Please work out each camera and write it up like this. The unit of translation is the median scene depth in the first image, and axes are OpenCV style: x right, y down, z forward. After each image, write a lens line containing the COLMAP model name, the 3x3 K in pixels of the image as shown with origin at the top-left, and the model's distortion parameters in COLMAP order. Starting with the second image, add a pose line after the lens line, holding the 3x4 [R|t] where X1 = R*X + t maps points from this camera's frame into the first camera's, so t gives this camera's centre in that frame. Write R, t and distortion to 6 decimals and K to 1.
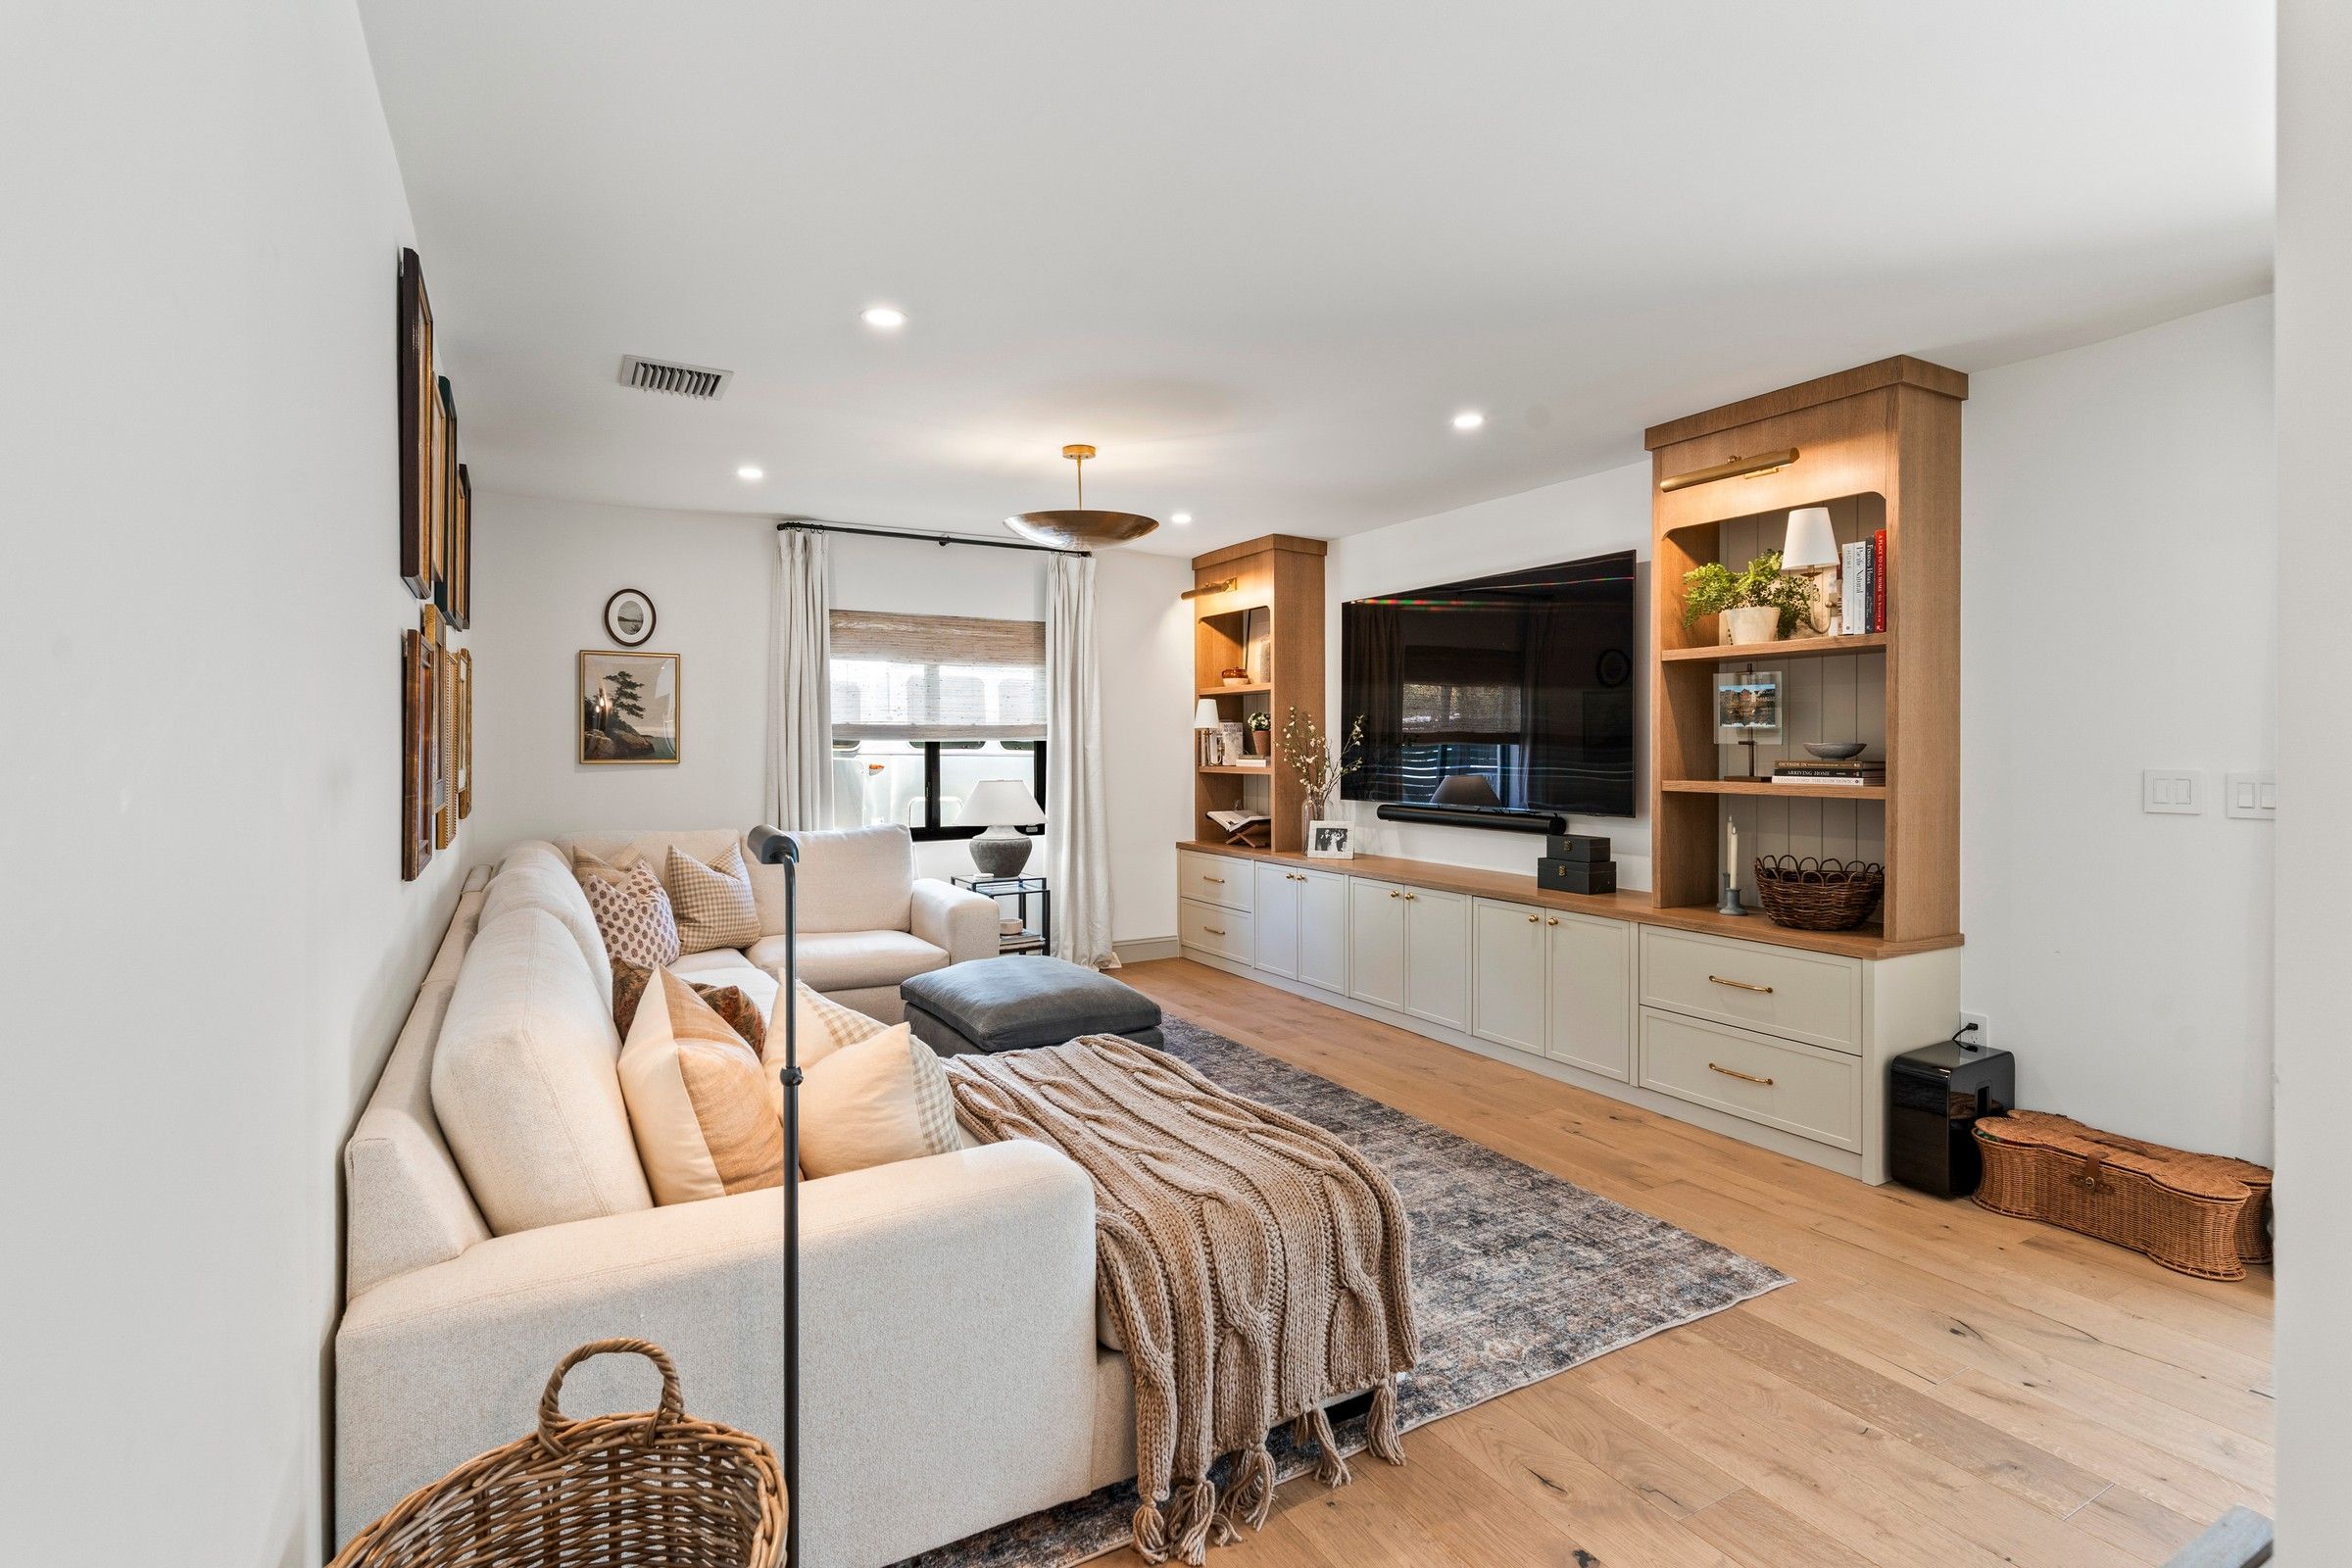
lens RADIAL K [[1125.0, 0, 1183.5], [0, 1125.0, 754.7], [0, 0, 1]] dist [-0.000348, -0.000571]
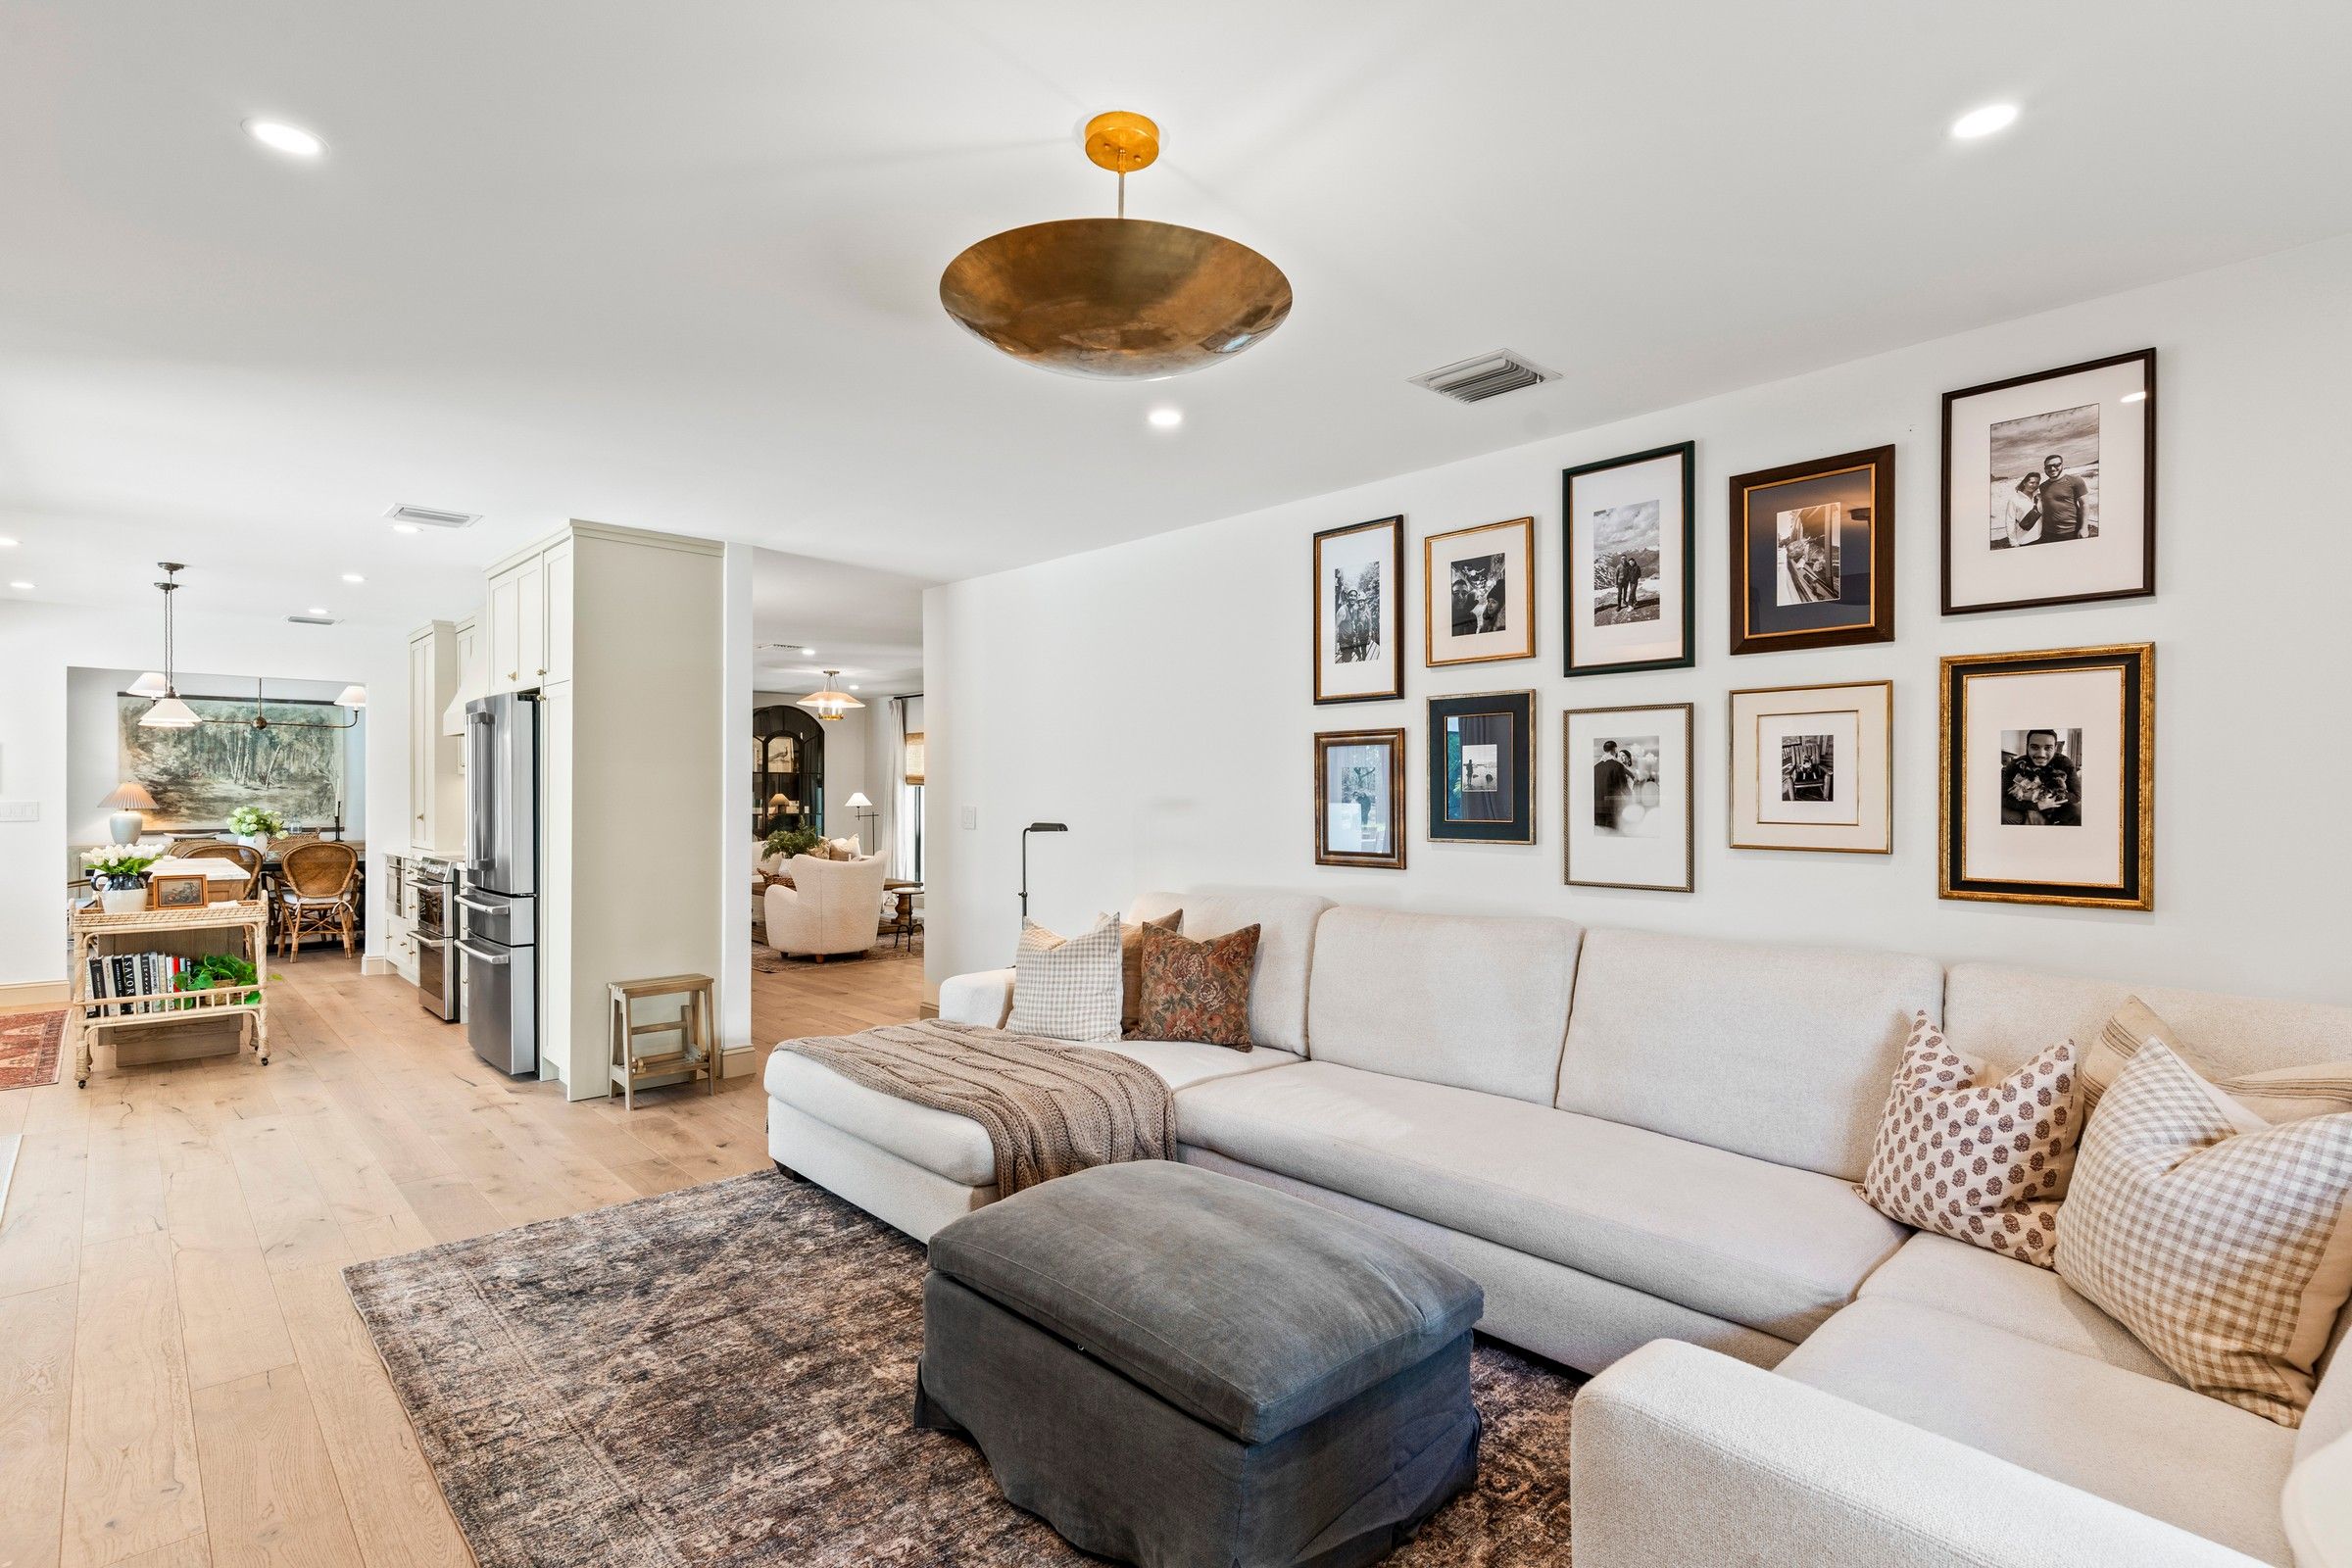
lens RADIAL K [[1125.0, 0, 1174.4], [0, 1125.0, 801.6], [0, 0, 1]] dist [-0.000348, -0.000571]
pose [[-0.972045, 0.003939, -0.234761, 0.005375], [-0.000477, 0.999824, 0.018751, -0.012270], [0.234793, 0.018338, -0.971872, 1.124854]]
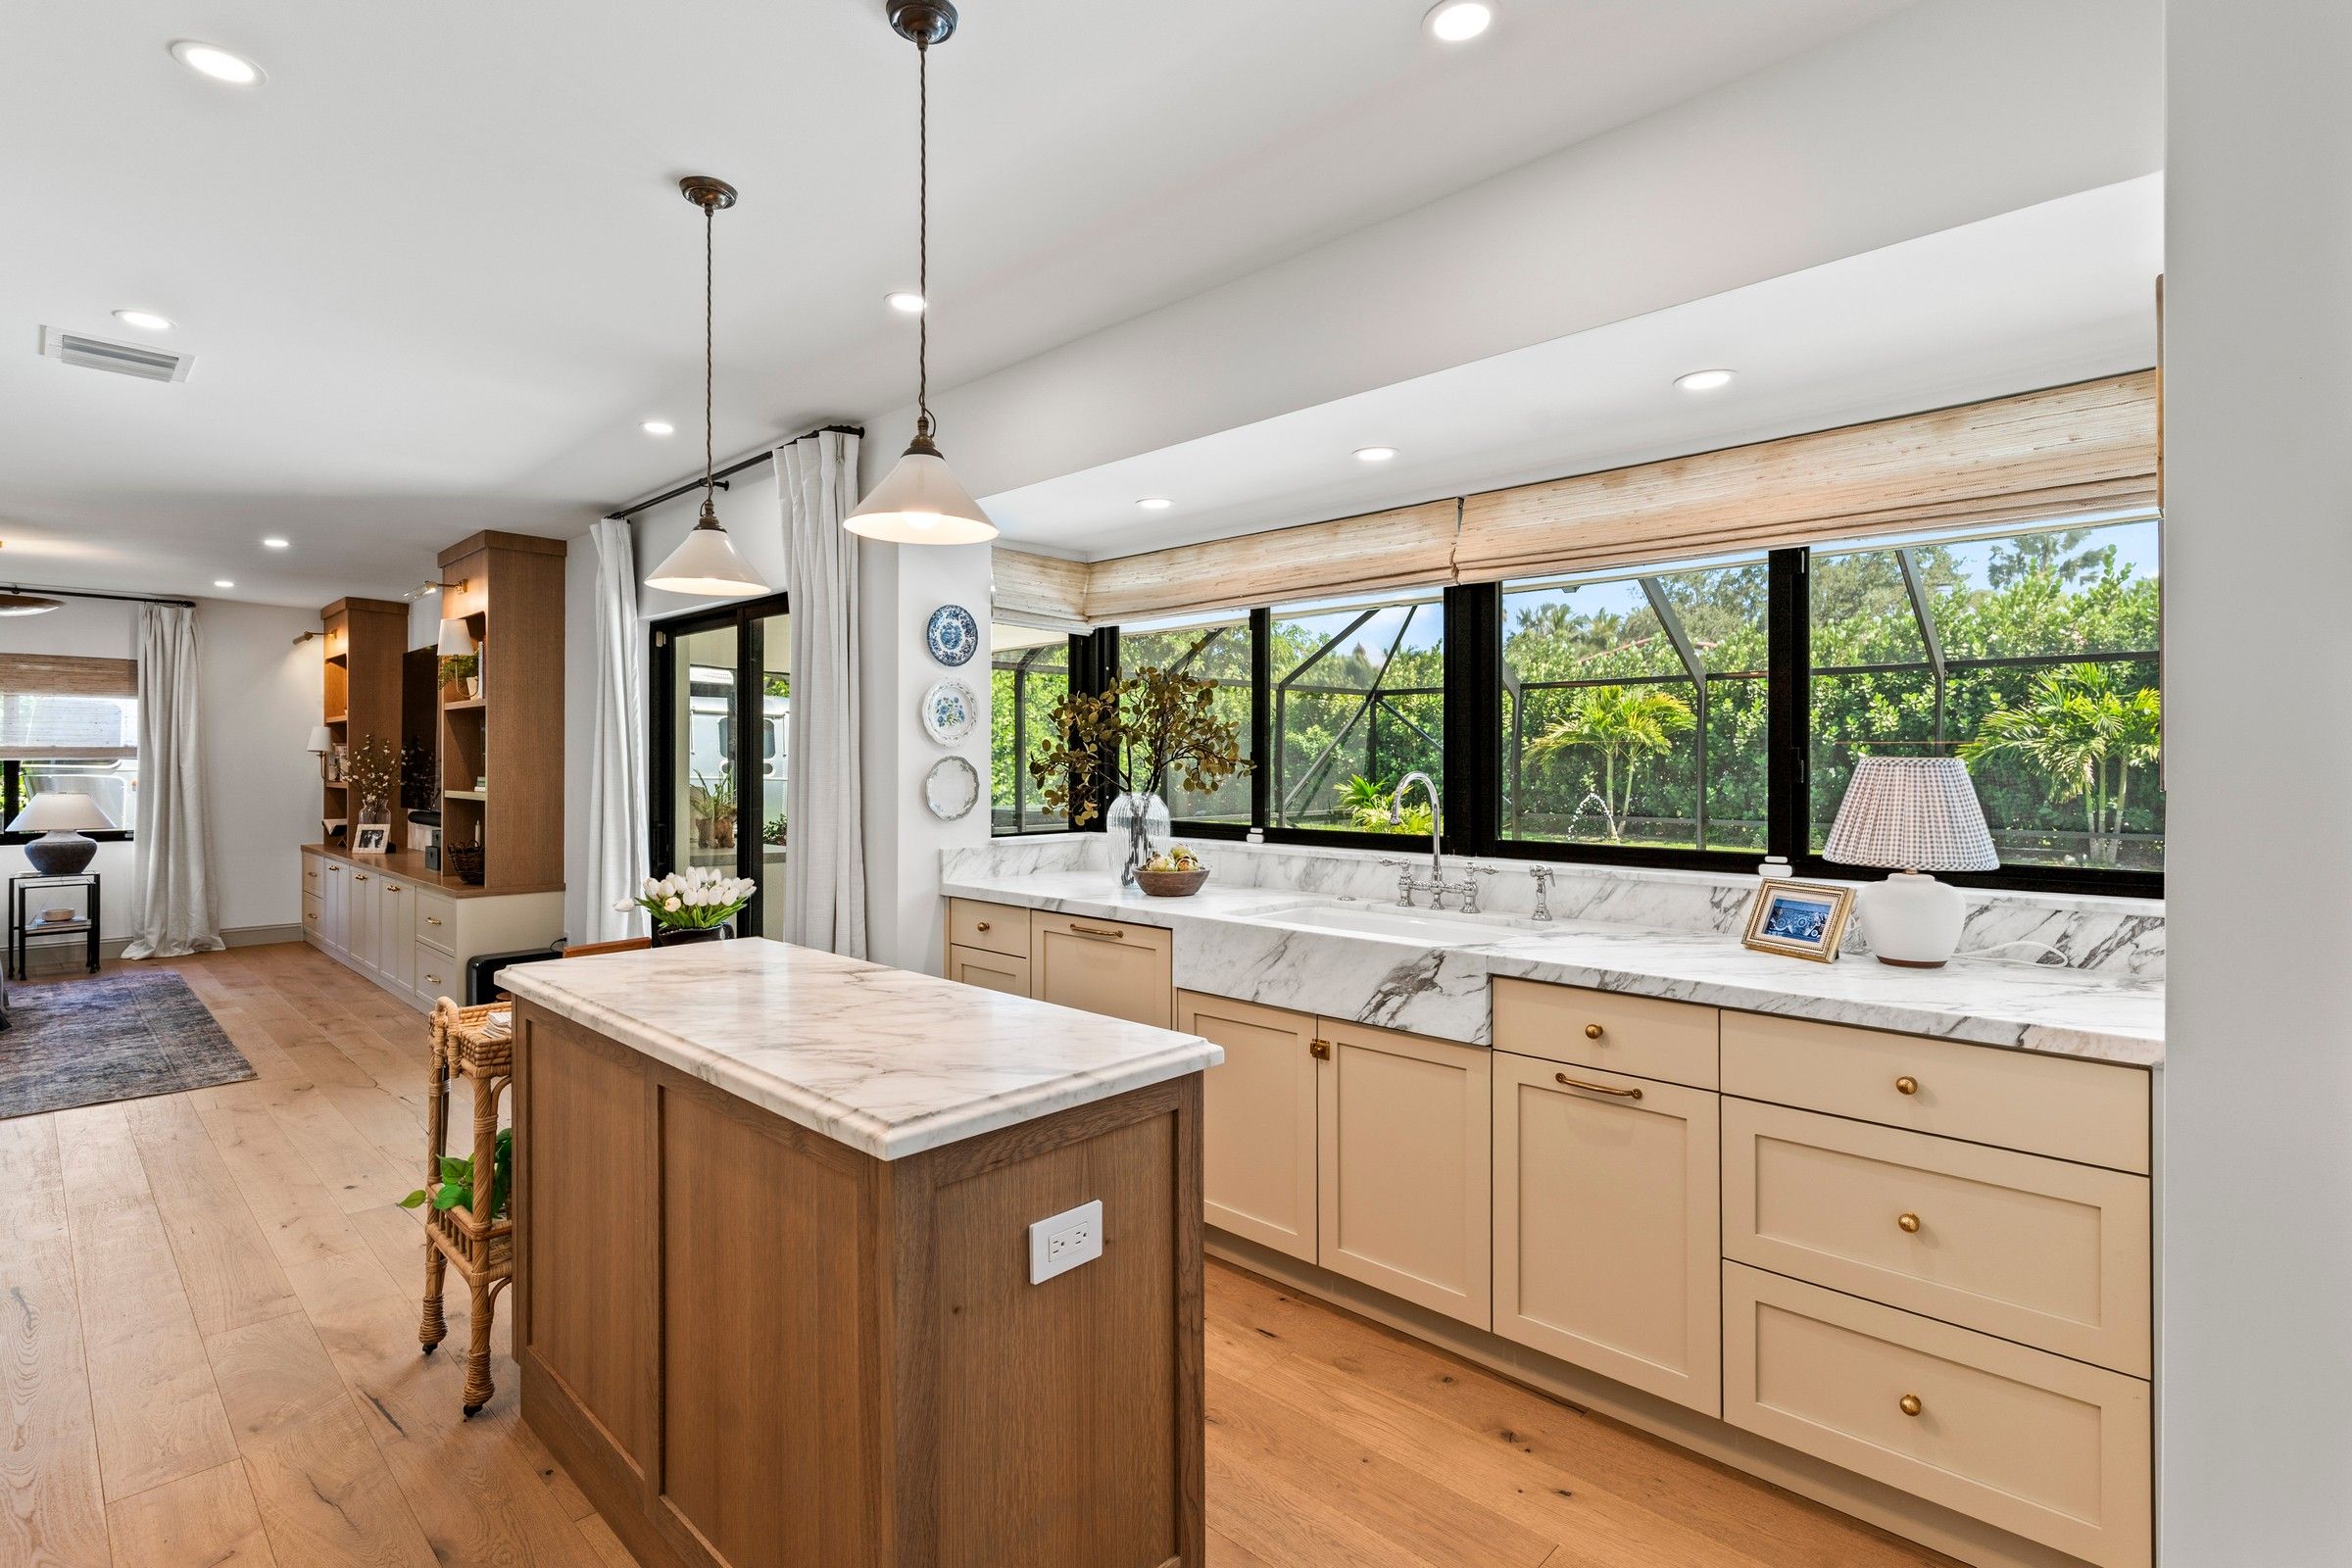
lens RADIAL K [[1125.0, 0, 1185.3], [0, 1125.0, 766.4], [0, 0, 1]] dist [-0.000348, -0.000571]
pose [[0.958882, 0.003752, 0.283781, 0.706449], [-0.002046, 0.999978, -0.006307, -0.000926], [-0.283798, 0.005467, 0.958868, -0.528939]]
